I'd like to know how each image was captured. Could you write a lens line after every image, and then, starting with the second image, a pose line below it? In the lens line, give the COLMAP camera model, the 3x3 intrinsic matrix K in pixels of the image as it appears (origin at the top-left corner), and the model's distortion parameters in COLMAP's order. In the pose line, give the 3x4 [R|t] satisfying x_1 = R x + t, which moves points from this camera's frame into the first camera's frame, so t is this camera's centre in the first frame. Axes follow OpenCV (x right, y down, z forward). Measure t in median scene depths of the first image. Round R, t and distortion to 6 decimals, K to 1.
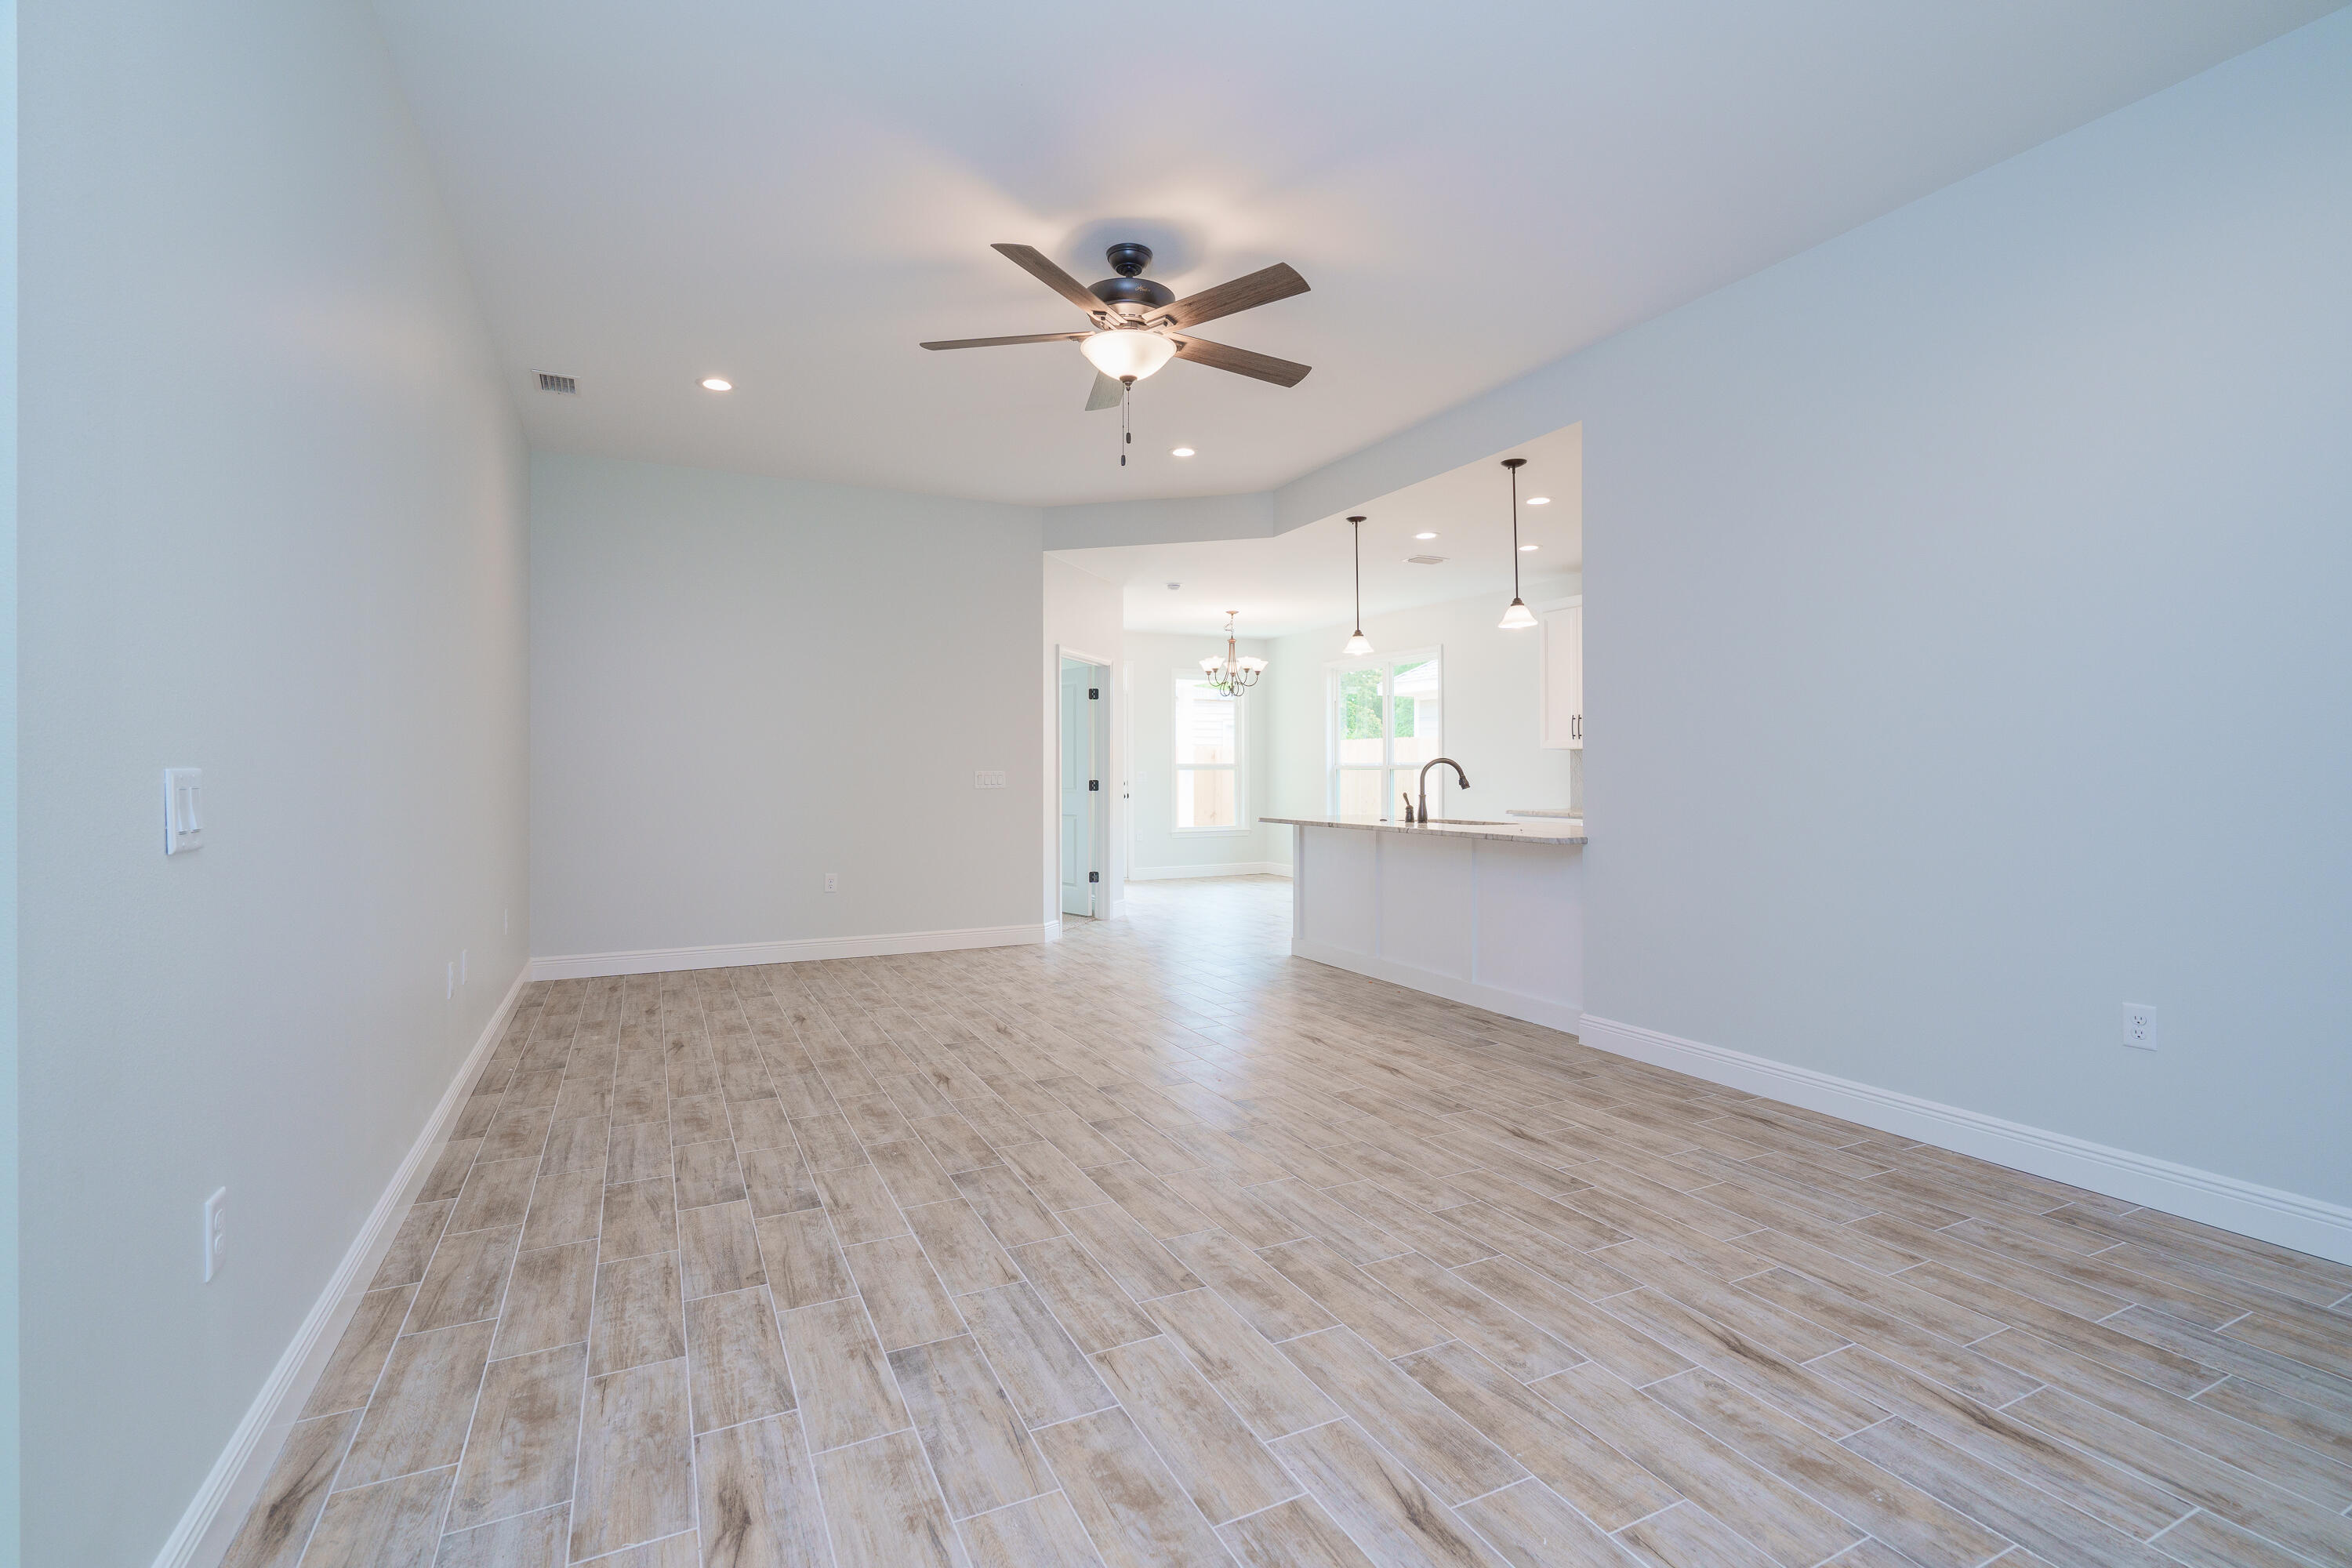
lens RADIAL K [[1076.5, 0, 1166.3], [0, 1076.5, 763.1], [0, 0, 1]] dist [-0.005142, 0.002119]
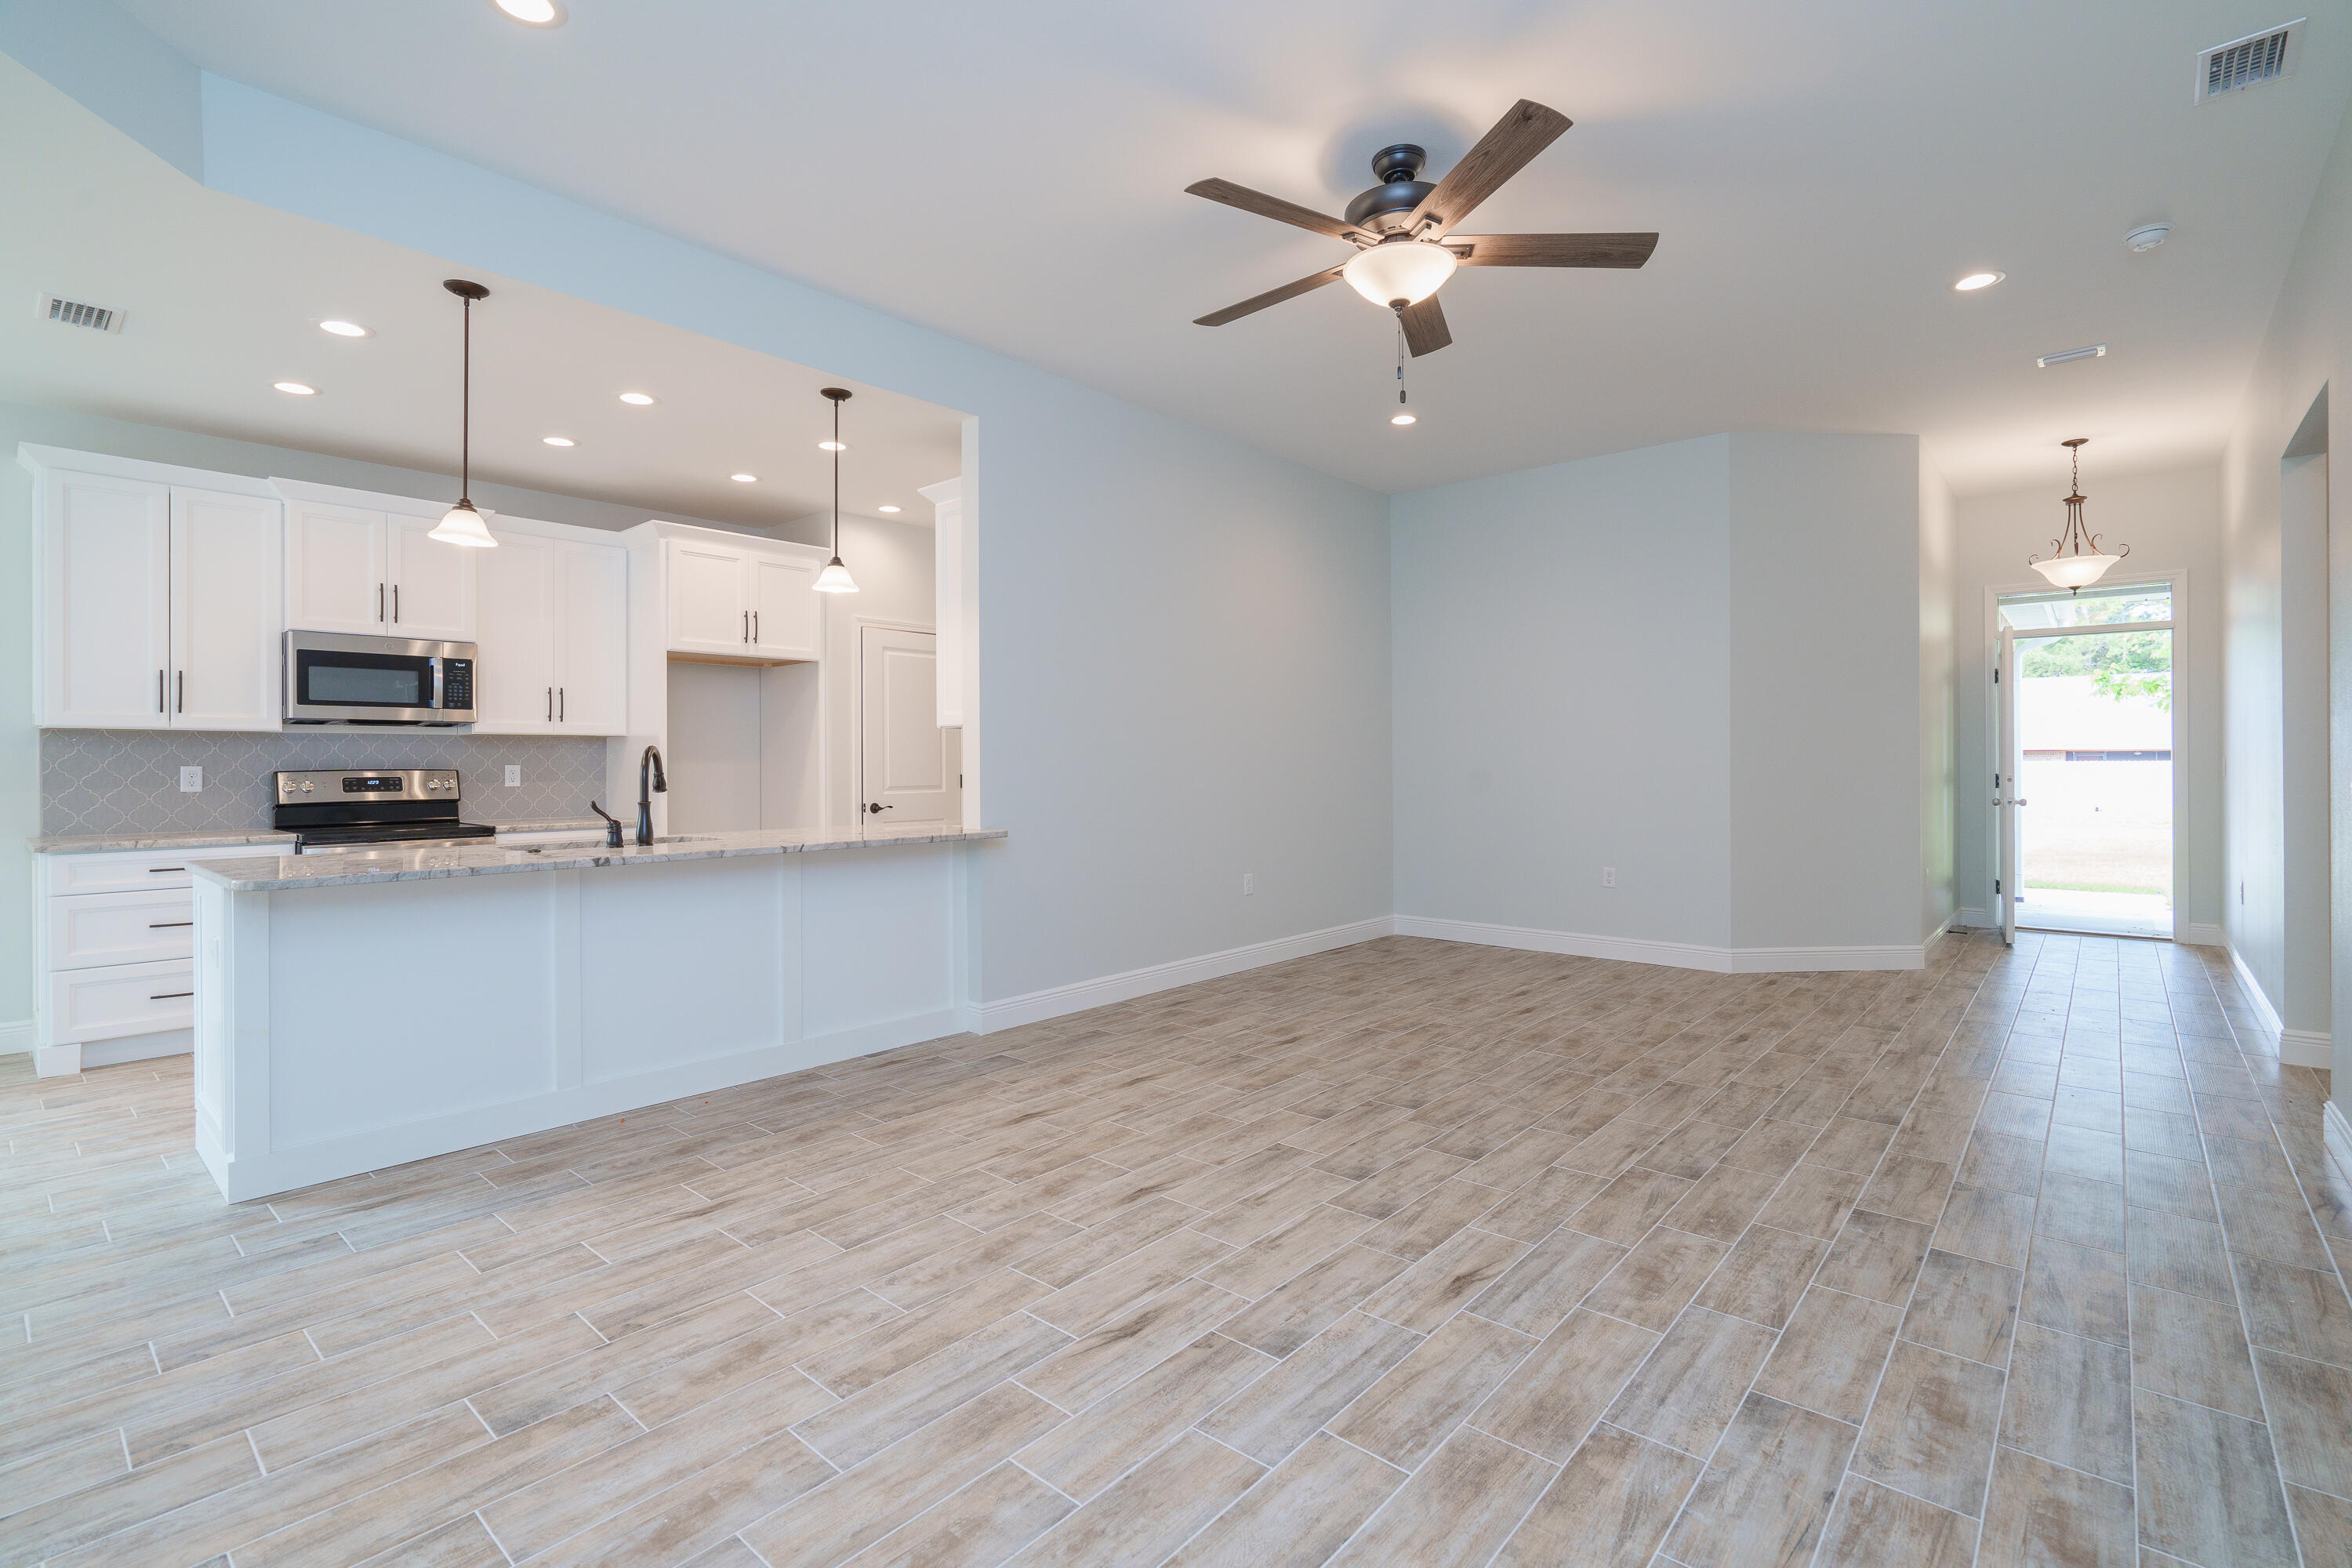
lens RADIAL K [[1076.5, 0, 1170.2], [0, 1076.5, 761.3], [0, 0, 1]] dist [-0.005142, 0.002119]
pose [[-0.390368, 0.006075, 0.920639, -0.785253], [-0.002492, 0.999968, -0.007655, 0.014457], [-0.920656, -0.005282, -0.390340, 1.571805]]
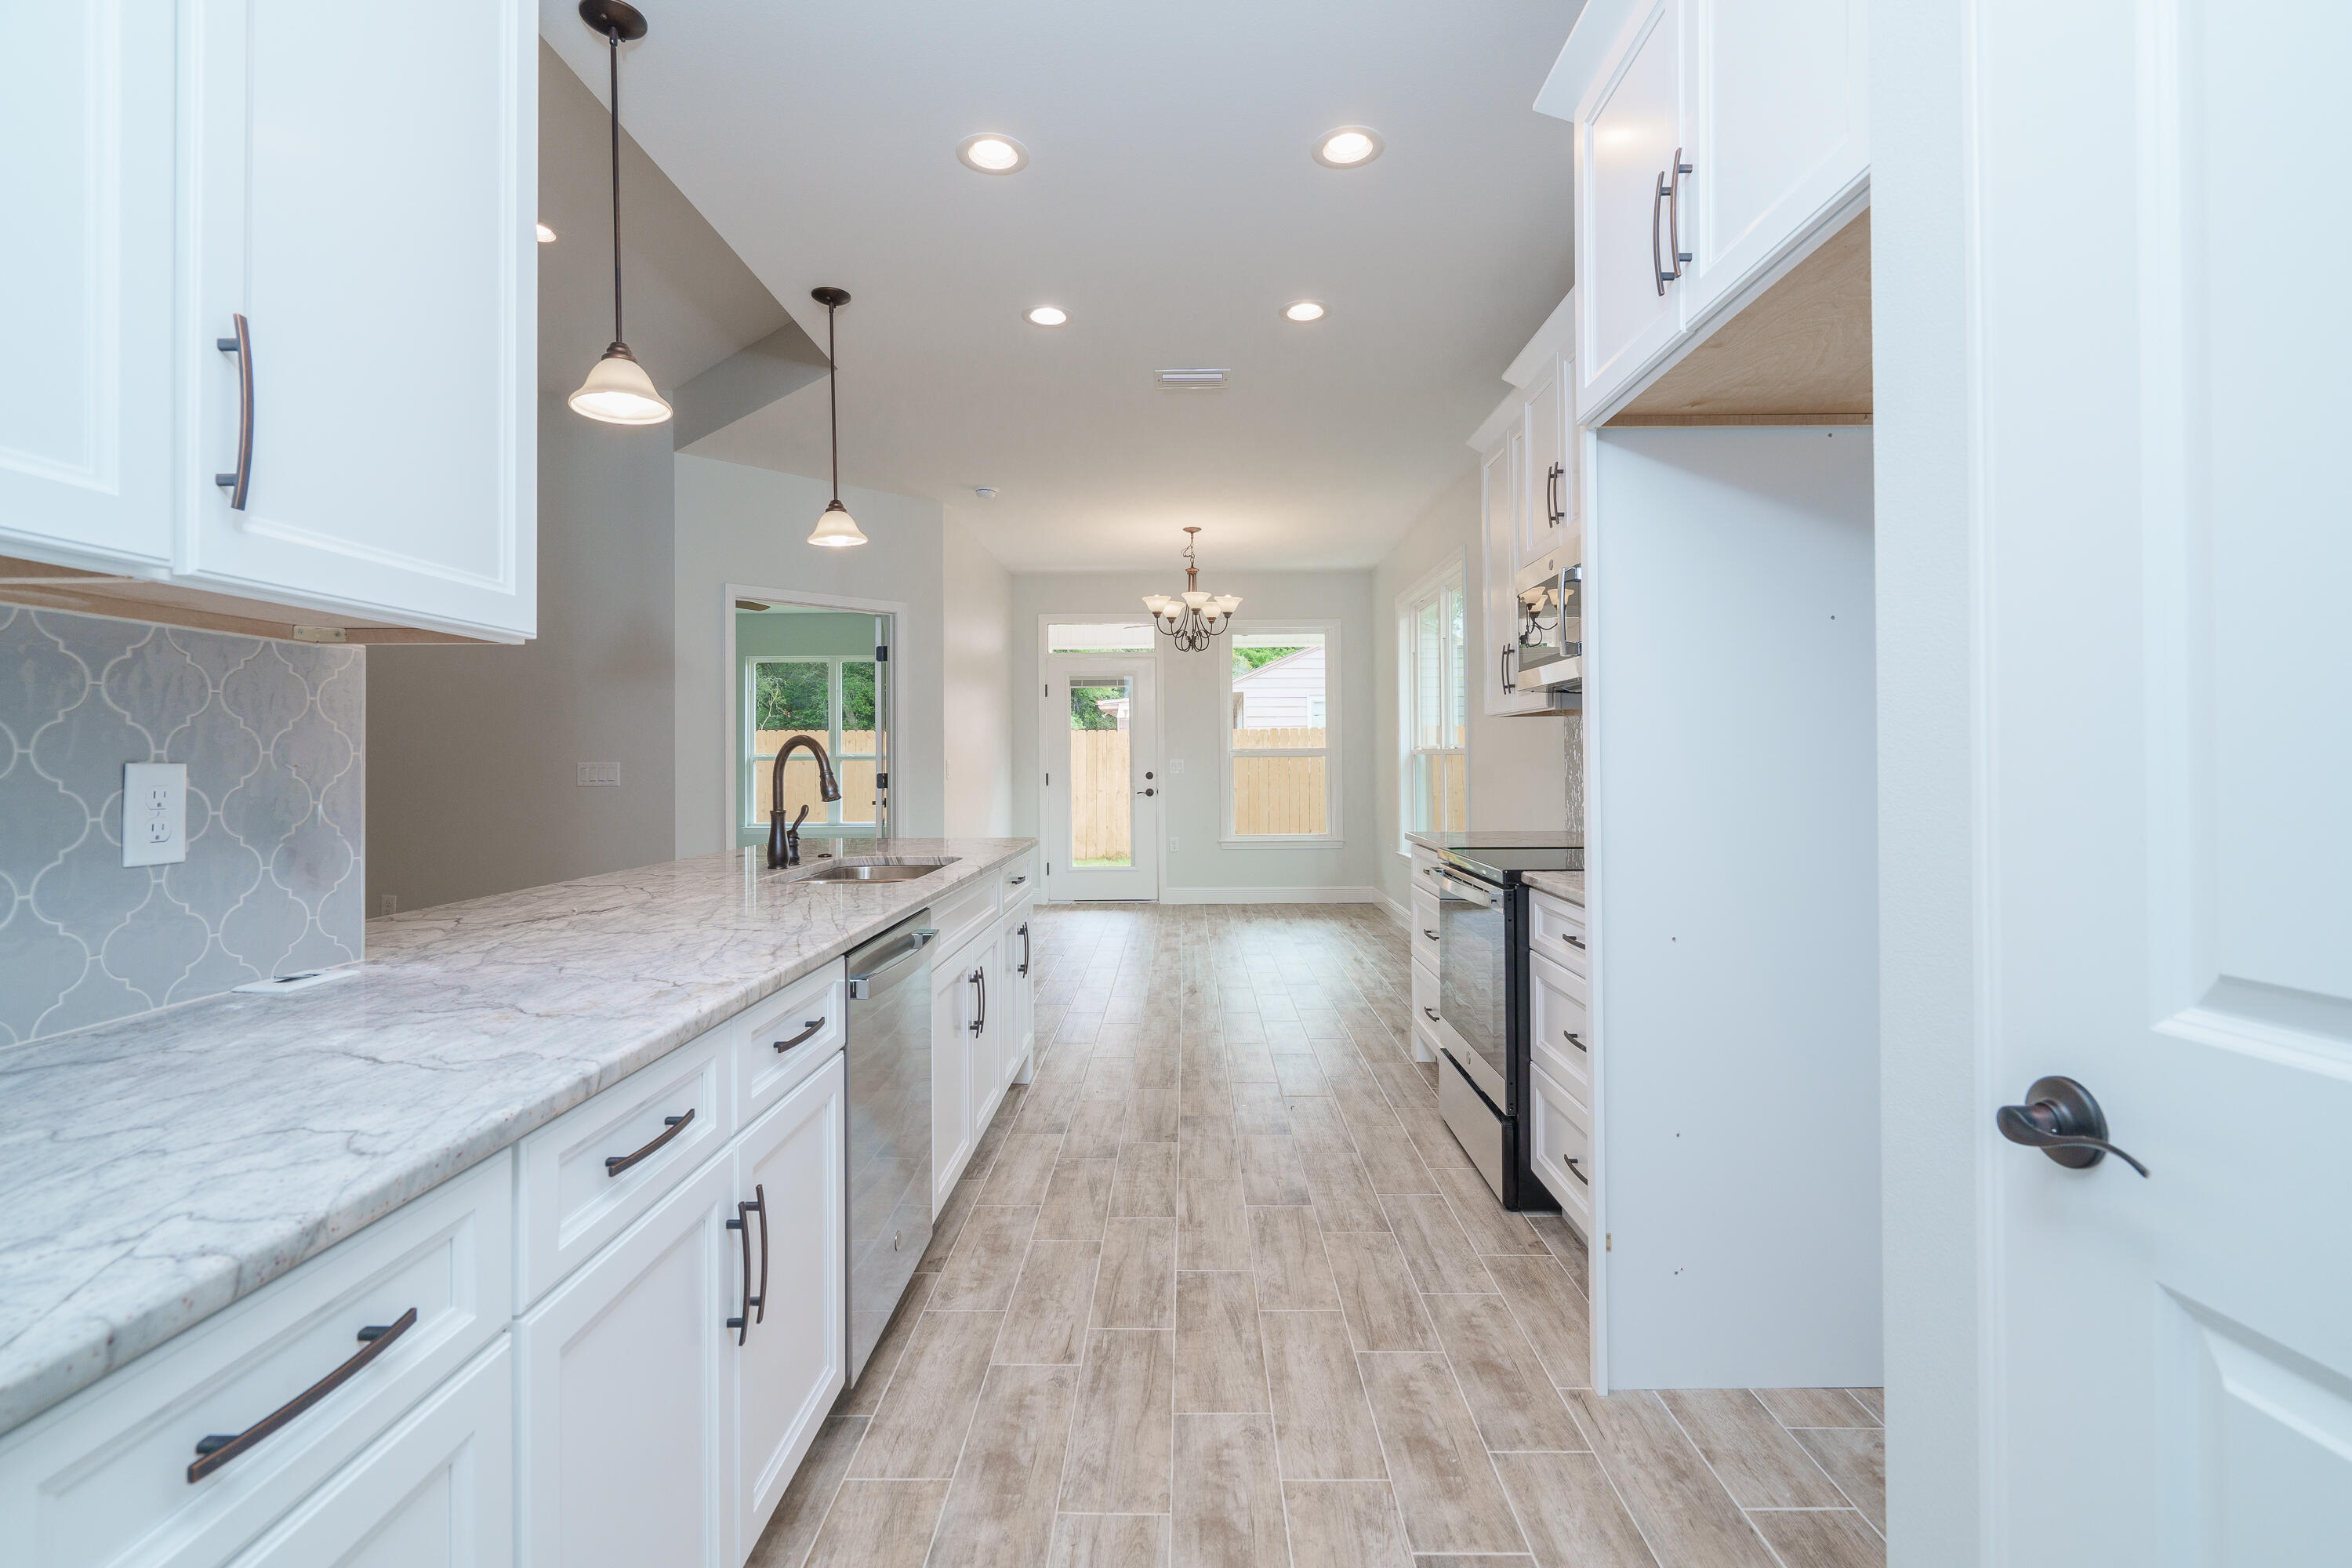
lens RADIAL K [[1076.5, 0, 1168.6], [0, 1076.5, 771.2], [0, 0, 1]] dist [-0.005142, 0.002119]
pose [[0.897439, 0.004249, -0.441118, 1.015246], [0.004636, 0.999808, 0.019061, 0.005619], [0.441114, -0.019152, 0.897247, 1.044904]]
